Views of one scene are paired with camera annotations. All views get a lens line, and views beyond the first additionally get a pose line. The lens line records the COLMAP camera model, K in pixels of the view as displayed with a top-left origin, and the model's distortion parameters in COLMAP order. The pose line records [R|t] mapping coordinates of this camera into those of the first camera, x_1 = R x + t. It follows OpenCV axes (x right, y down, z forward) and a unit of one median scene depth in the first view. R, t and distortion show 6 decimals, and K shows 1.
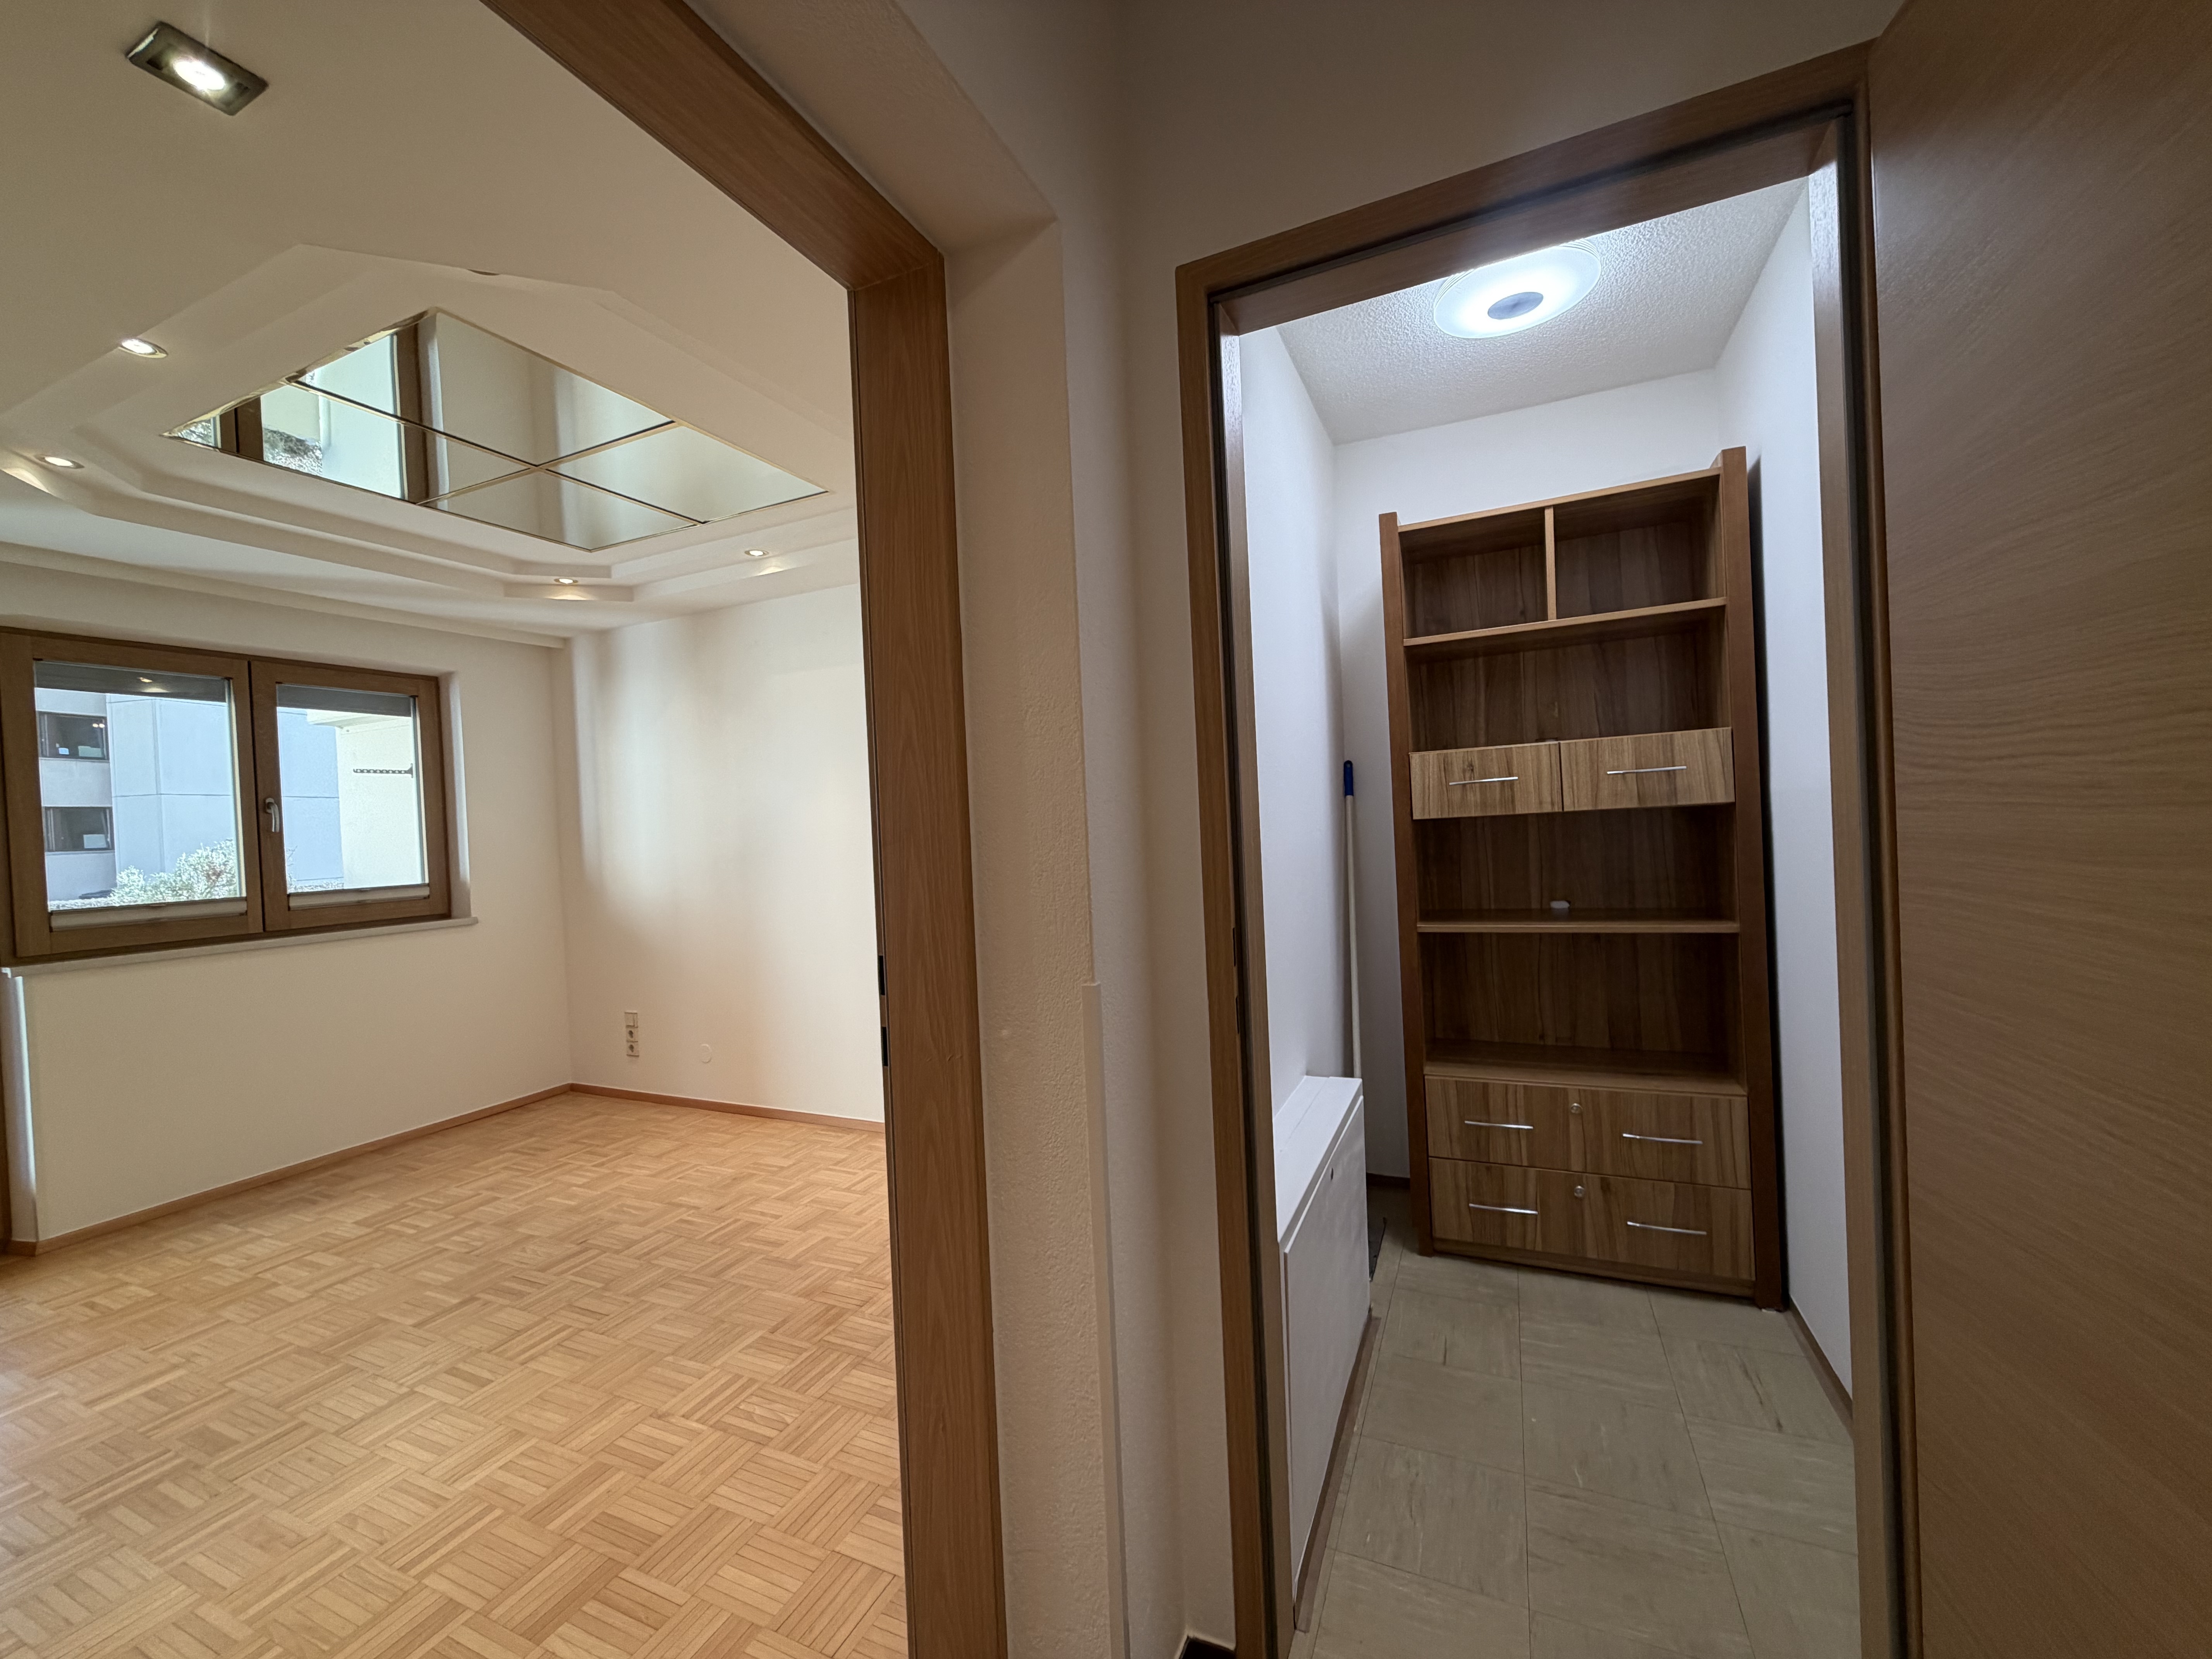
lens RADIAL K [[880.3, 0, 1103.0], [0, 880.3, 832.3], [0, 0, 1]] dist [0.000656, -0.000065]
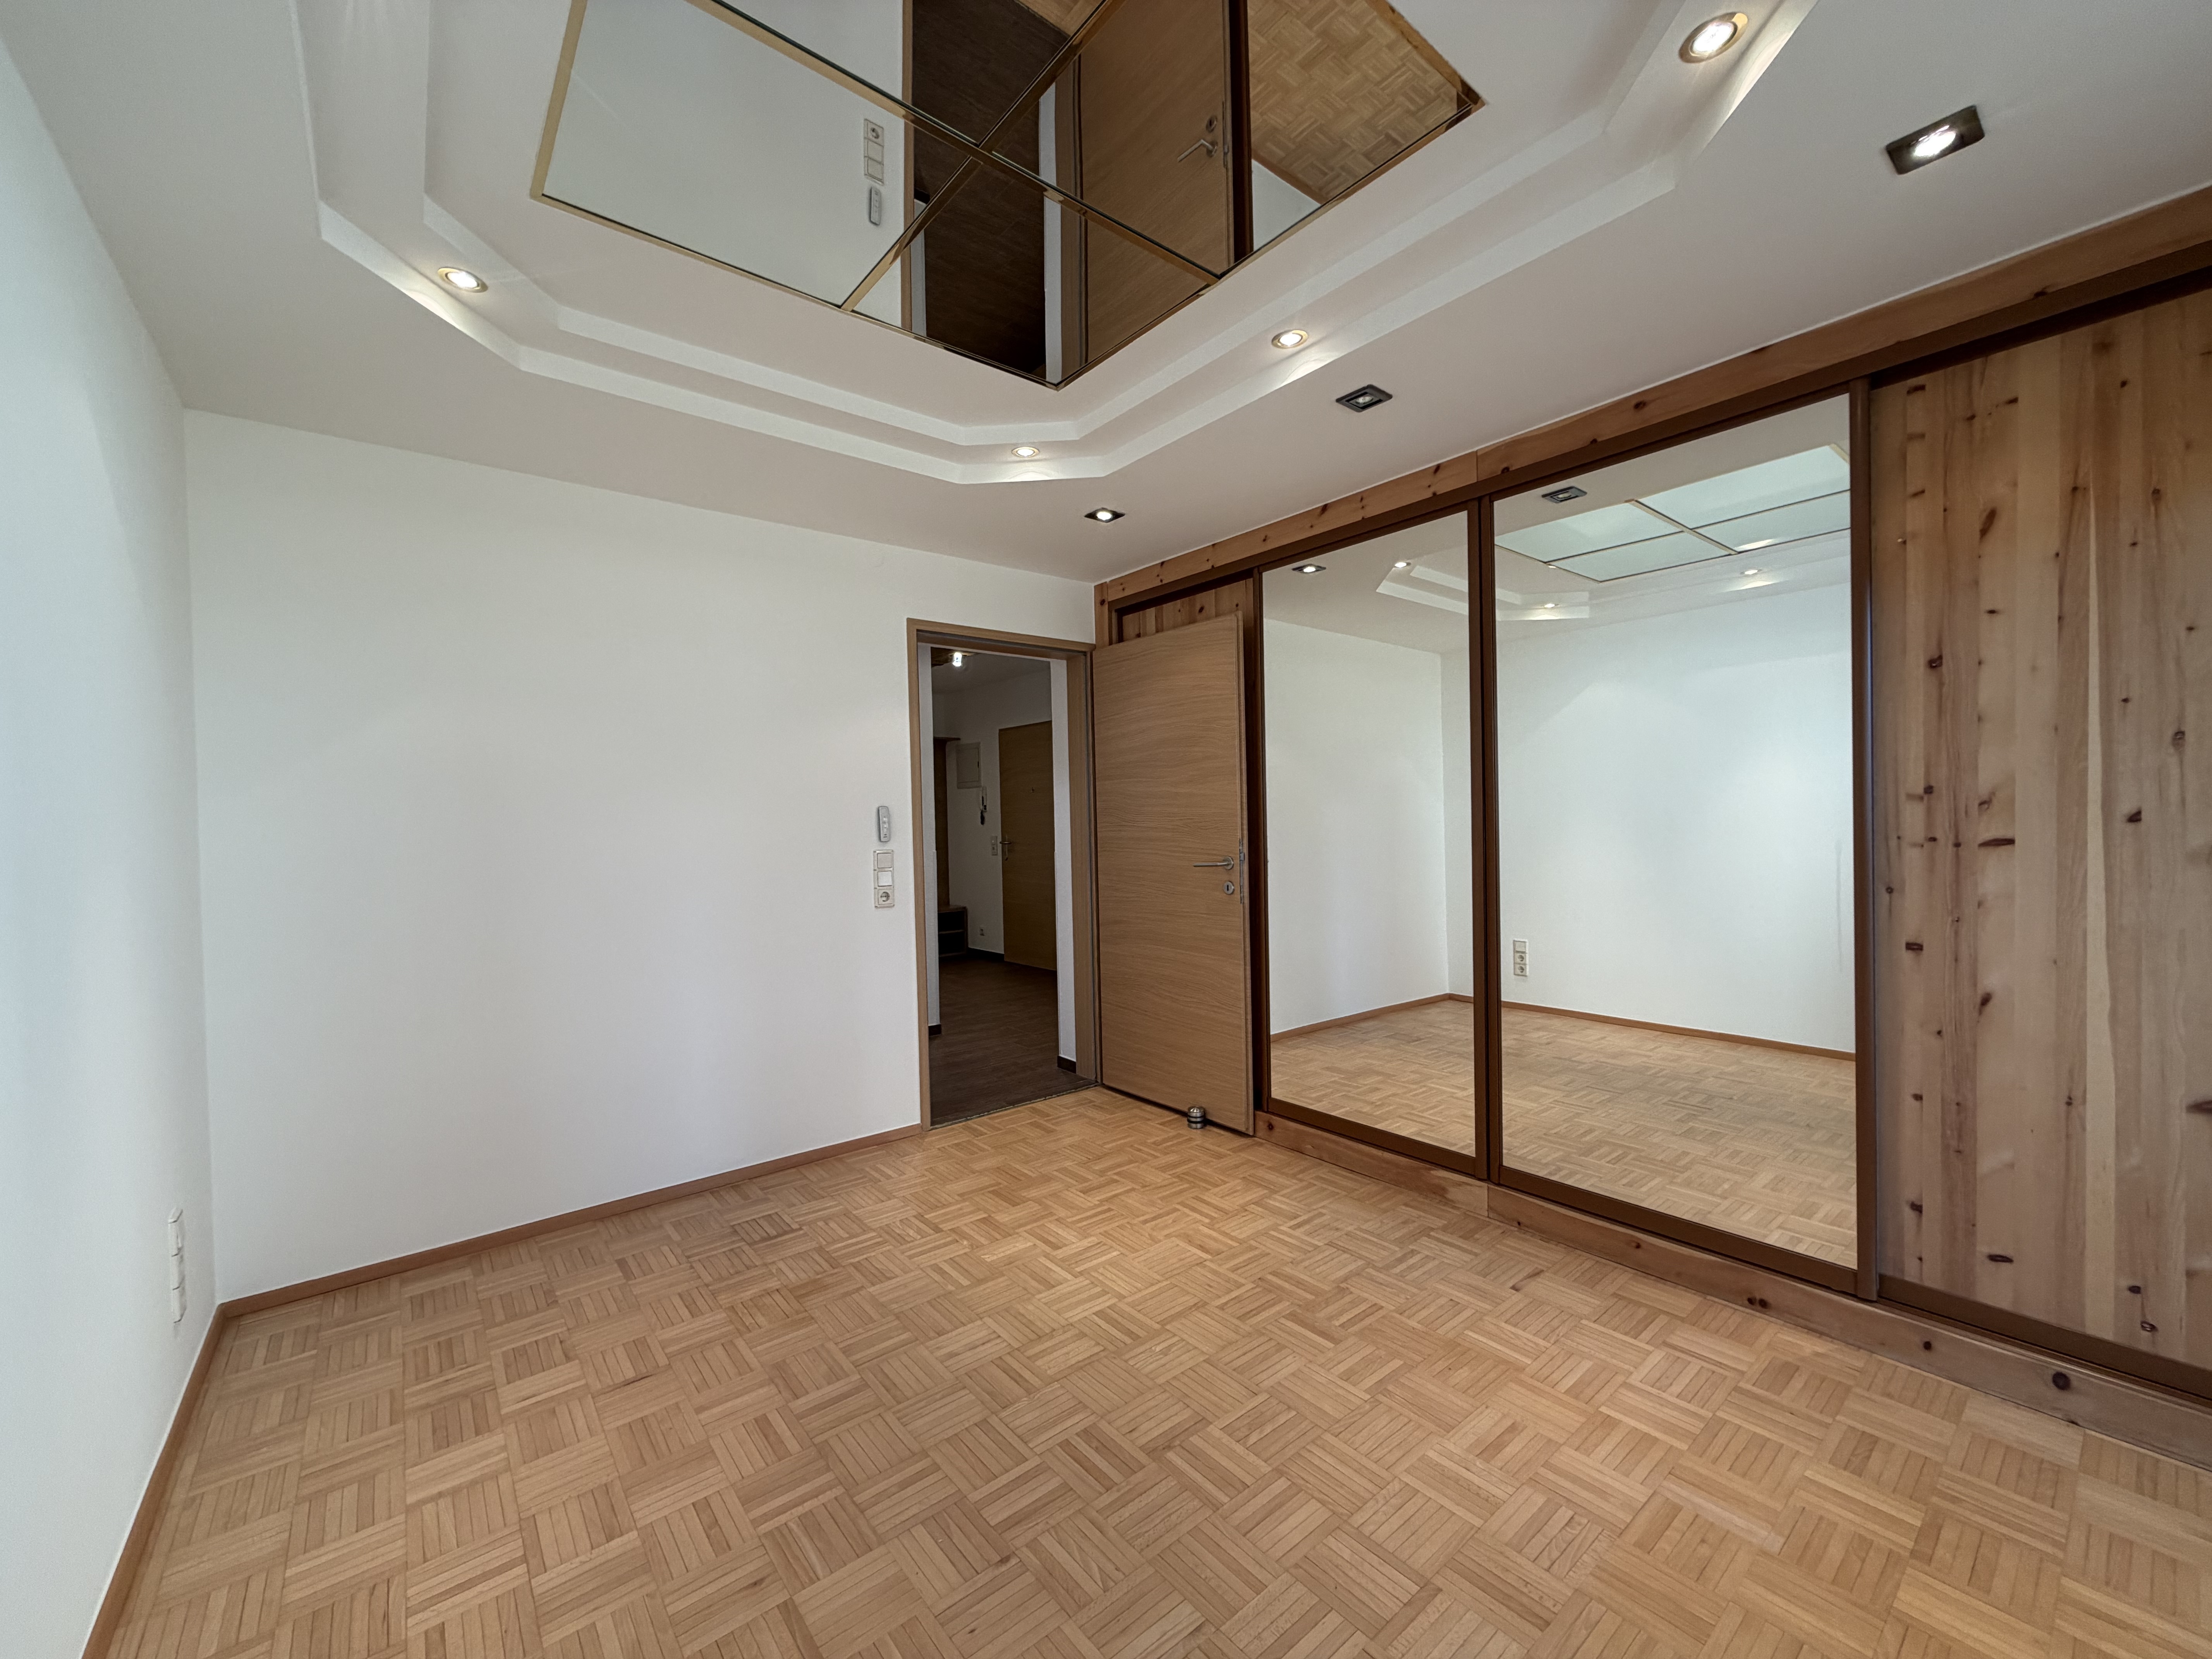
lens RADIAL K [[879.7, 0, 1104.0], [0, 879.7, 829.3], [0, 0, 1]] dist [0.001045, -0.000078]
pose [[-0.892842, 0.060662, 0.446266, -0.855658], [0.067693, 0.997706, -0.000187, 0.037635], [-0.445254, 0.030043, -0.894900, 1.356865]]
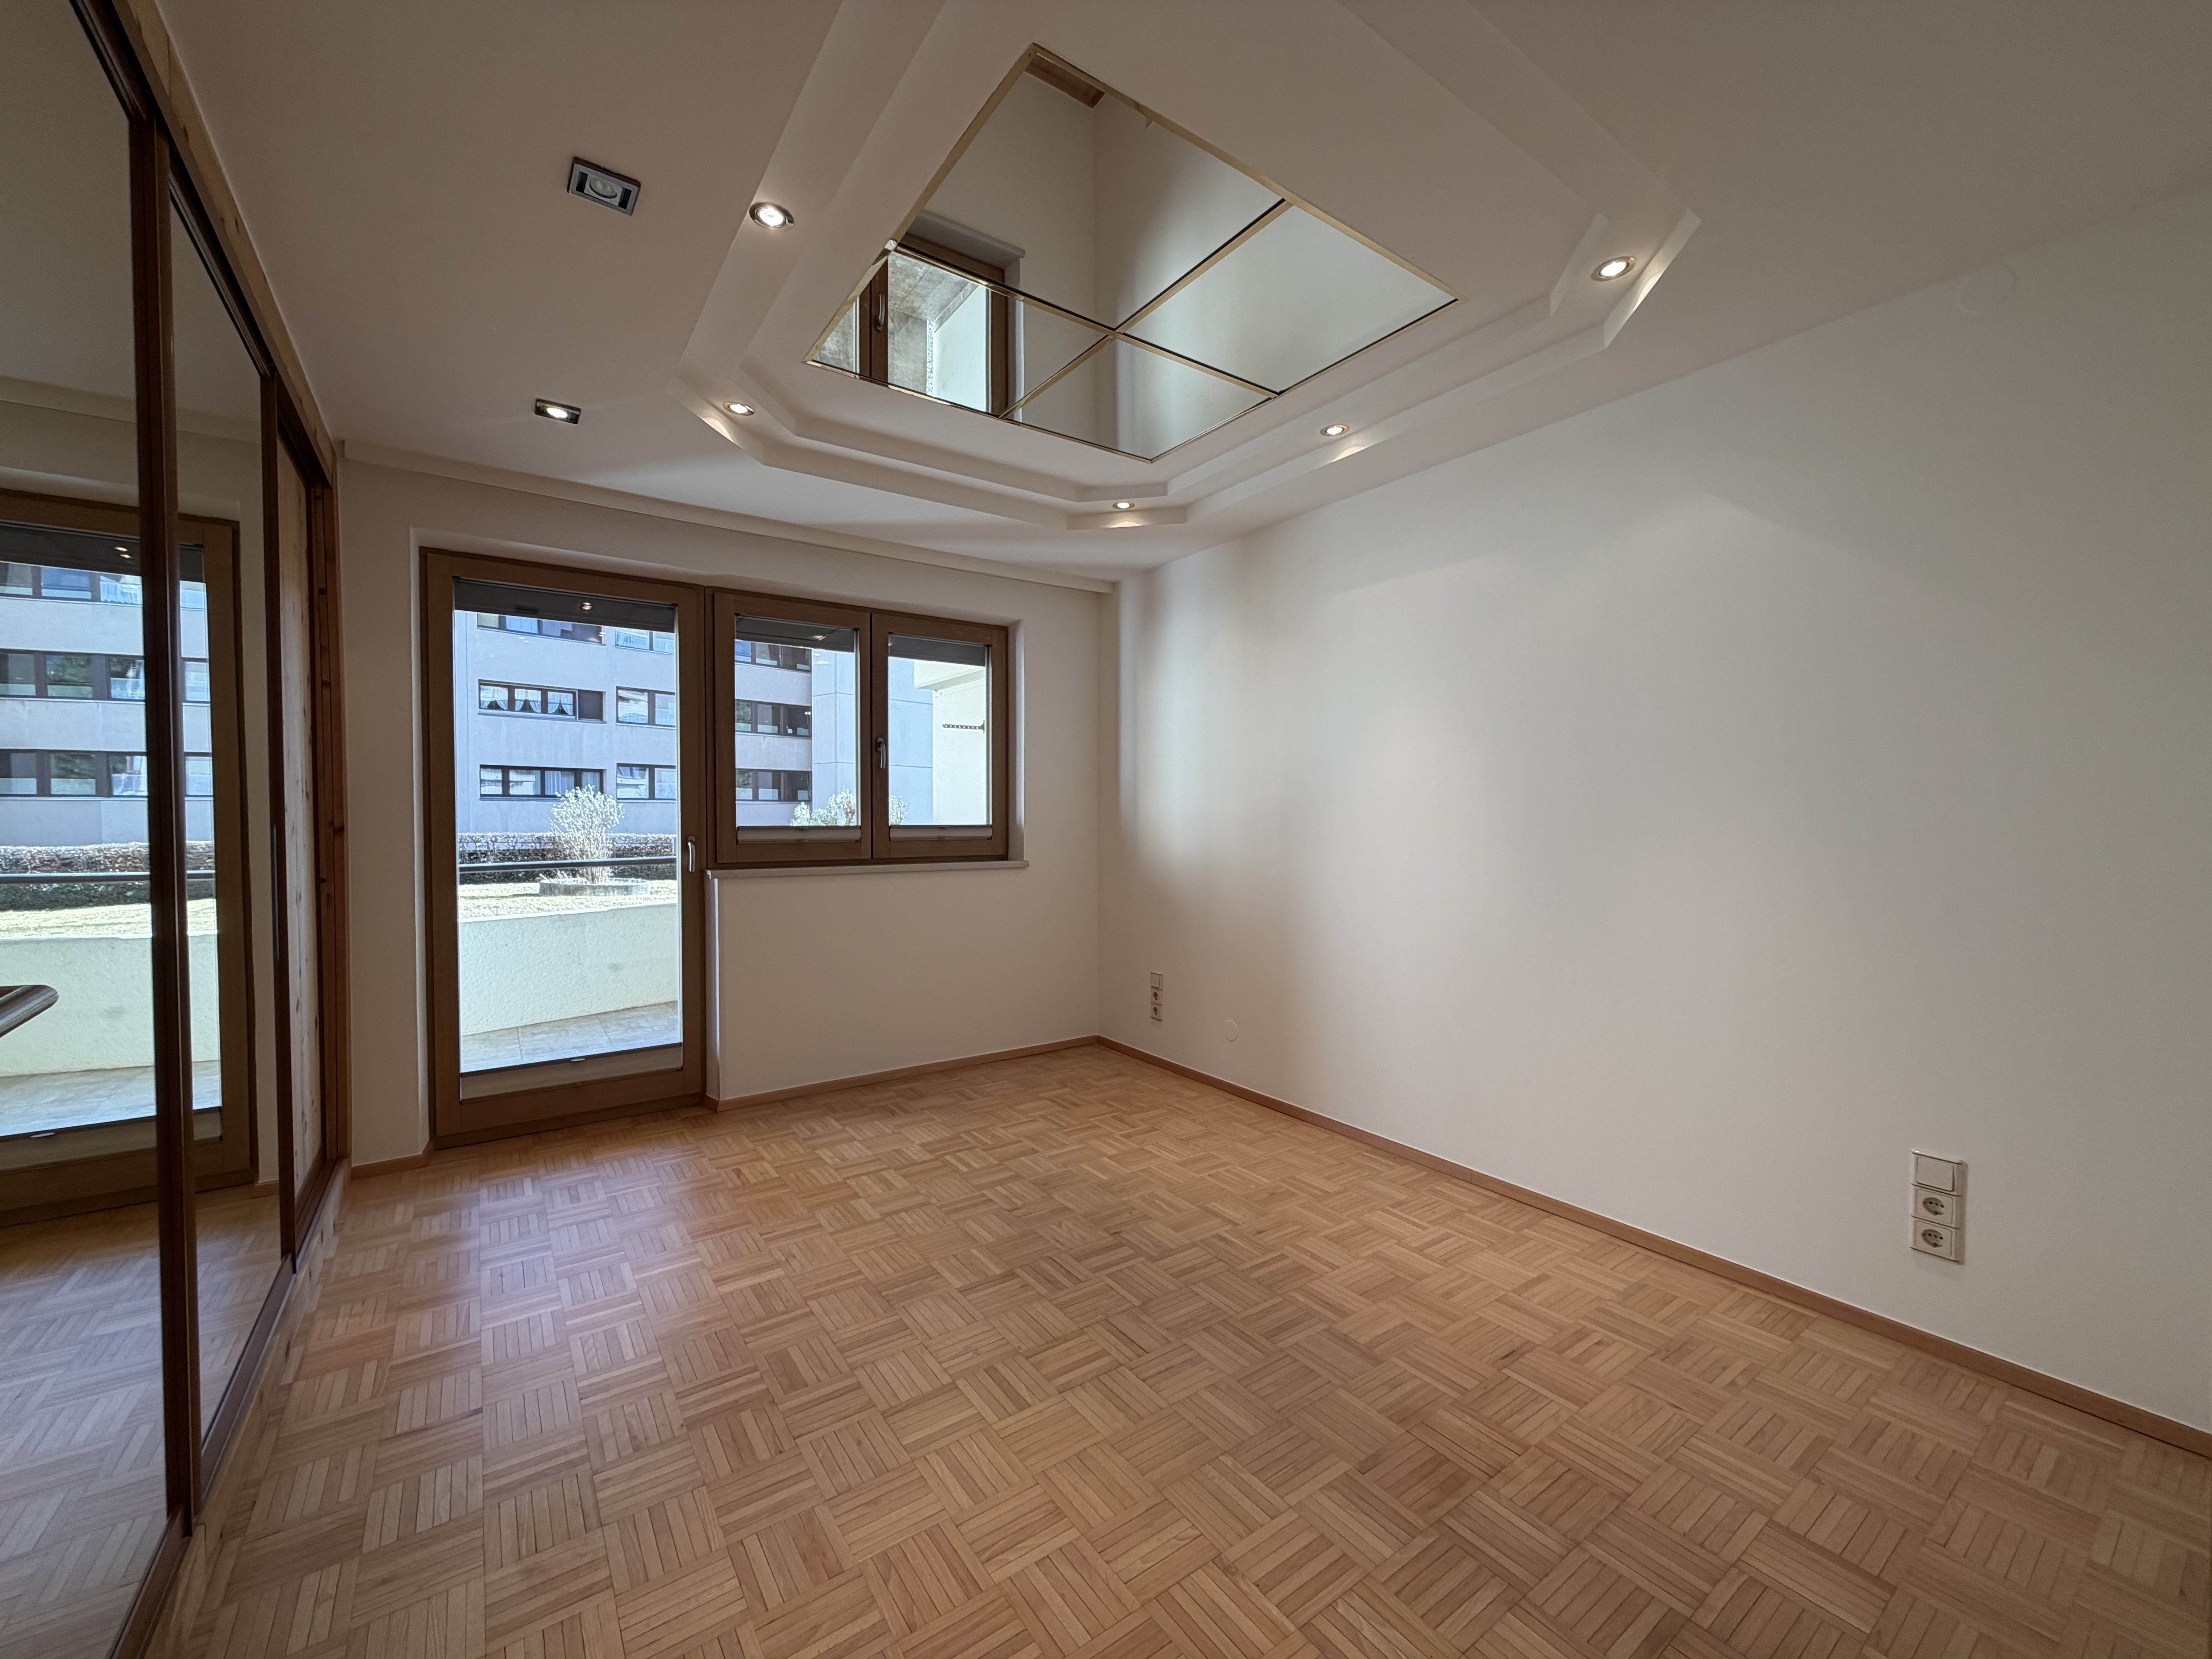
lens RADIAL K [[879.7, 0, 1104.0], [0, 879.7, 829.3], [0, 0, 1]] dist [0.001045, -0.000078]
pose [[0.863329, 0.052832, -0.501869, -0.174552], [-0.045342, 0.998603, 0.027124, 0.039495], [0.502601, -0.000661, 0.864518, 0.226697]]
